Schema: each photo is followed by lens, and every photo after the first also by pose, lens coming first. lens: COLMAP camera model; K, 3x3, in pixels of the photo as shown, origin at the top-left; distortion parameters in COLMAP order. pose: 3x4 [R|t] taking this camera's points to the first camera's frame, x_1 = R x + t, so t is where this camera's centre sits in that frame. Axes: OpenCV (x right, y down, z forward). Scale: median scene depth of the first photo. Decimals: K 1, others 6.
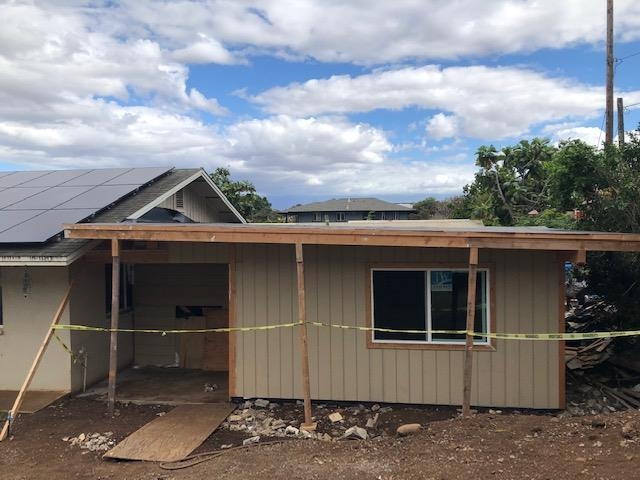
lens RADIAL K [[527.6, 0, 317.6], [0, 527.6, 240.9], [0, 0, 1]] dist [0.002672, -0.014136]
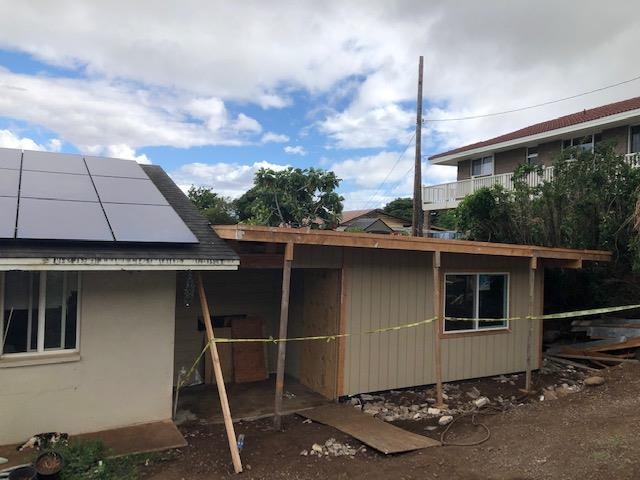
lens RADIAL K [[527.6, 0, 319.6], [0, 527.6, 236.7], [0, 0, 1]] dist [0.002672, -0.014136]
pose [[0.799445, 0.038571, 0.599500, -0.897147], [-0.017425, 0.999006, -0.041038, 0.024262], [-0.600486, 0.022361, 0.799322, 0.193590]]
